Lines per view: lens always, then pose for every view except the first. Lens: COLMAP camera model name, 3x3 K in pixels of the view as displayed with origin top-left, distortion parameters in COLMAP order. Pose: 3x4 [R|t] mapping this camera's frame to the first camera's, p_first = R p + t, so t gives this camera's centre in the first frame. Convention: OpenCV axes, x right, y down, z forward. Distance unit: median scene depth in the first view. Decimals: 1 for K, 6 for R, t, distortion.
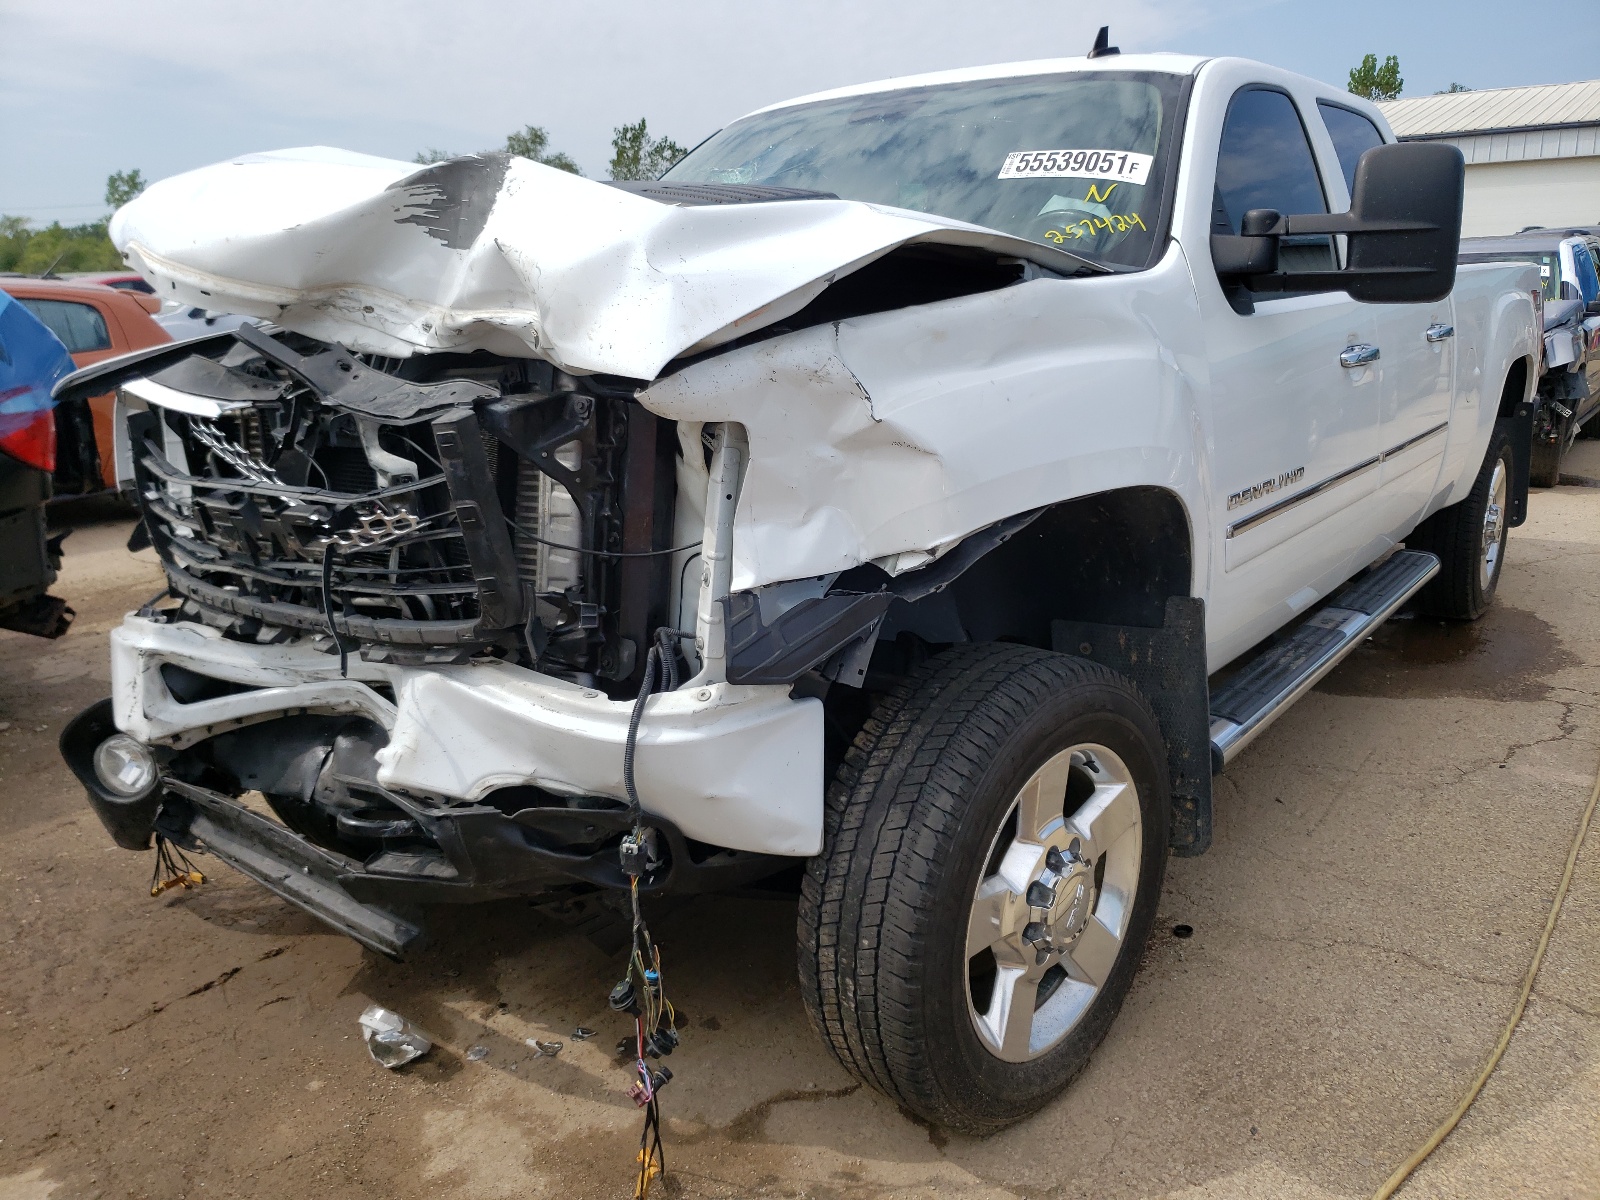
lens RADIAL K [[1219.7, 0, 800.0], [0, 1219.7, 600.0], [0, 0, 1]] dist [0.009789, 0.003848]
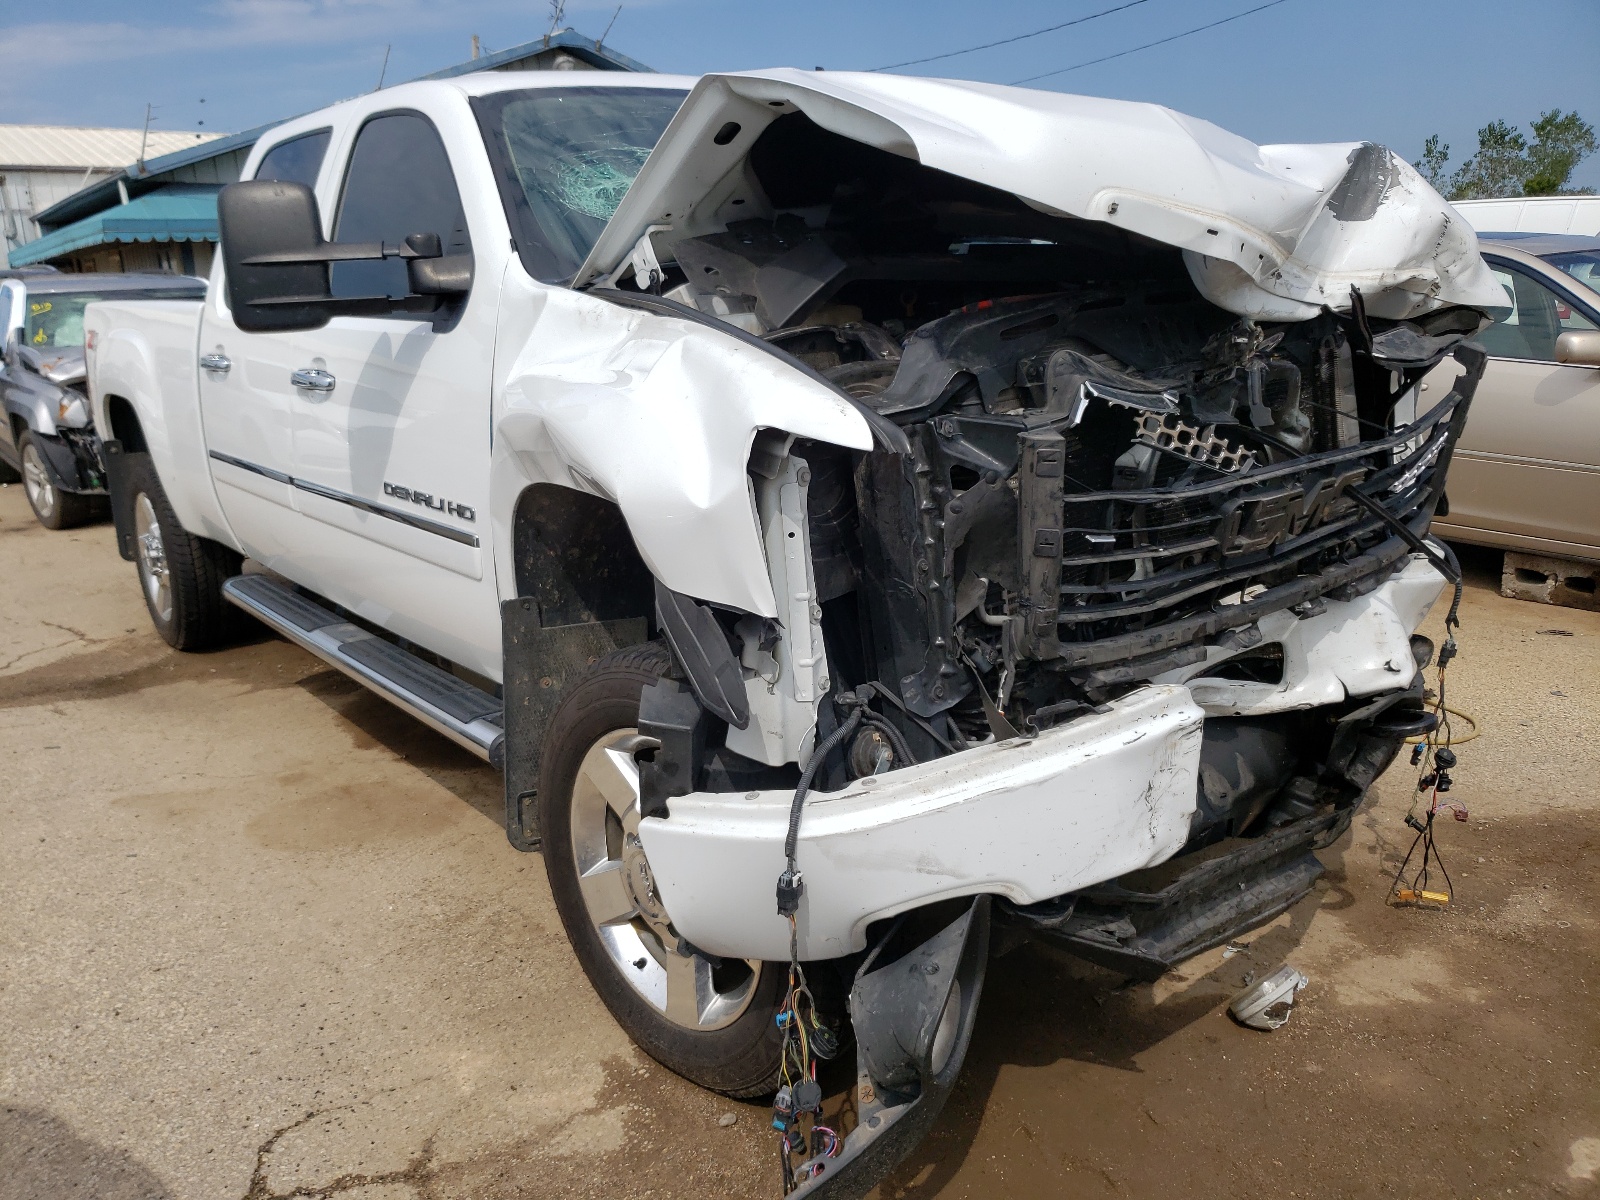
lens RADIAL K [[1201.4, 0, 800.0], [0, 1201.4, 600.0], [0, 0, 1]] dist [-0.009523, -0.004198]
pose [[0.289877, -0.240497, 0.926354, -1.346349], [0.273283, 0.948414, 0.160708, -0.231540], [-0.917217, 0.206572, 0.340648, 0.996616]]
